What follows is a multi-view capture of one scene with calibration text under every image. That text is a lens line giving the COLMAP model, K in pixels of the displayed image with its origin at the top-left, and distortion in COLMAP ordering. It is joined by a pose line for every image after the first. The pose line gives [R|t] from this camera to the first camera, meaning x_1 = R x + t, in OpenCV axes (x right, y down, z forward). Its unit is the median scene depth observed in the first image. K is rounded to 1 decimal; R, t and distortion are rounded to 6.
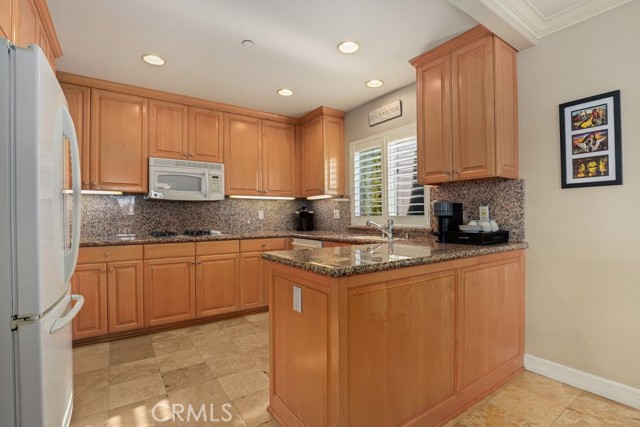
lens RADIAL K [[315.4, 0, 319.4], [0, 315.4, 215.2], [0, 0, 1]] dist [-0.019974, 0.000006]
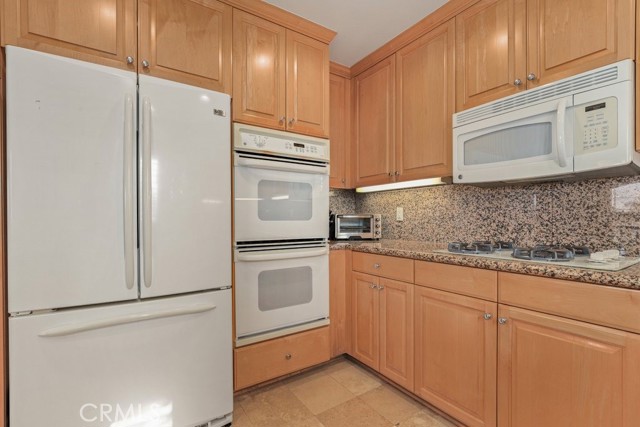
lens RADIAL K [[296.7, 0, 307.5], [0, 296.7, 220.7], [0, 0, 1]] dist [-0.012699, 0.001610]
pose [[-0.018065, 0.016586, -0.999699, 0.023265], [0.016245, 0.999735, 0.016293, 0.001404], [0.999705, -0.015946, -0.018330, 0.679515]]
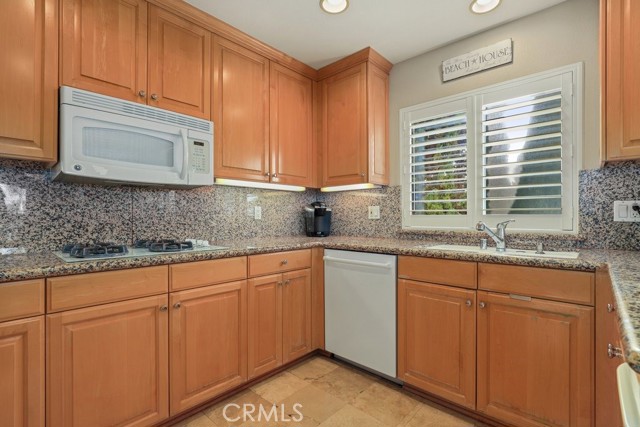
lens RADIAL K [[296.7, 0, 312.9], [0, 296.7, 215.3], [0, 0, 1]] dist [-0.012699, 0.001610]
pose [[0.972176, 0.005808, 0.234181, -0.262127], [-0.005538, 0.999983, -0.001812, 0.006037], [-0.234188, 0.000465, 0.972191, 0.453761]]
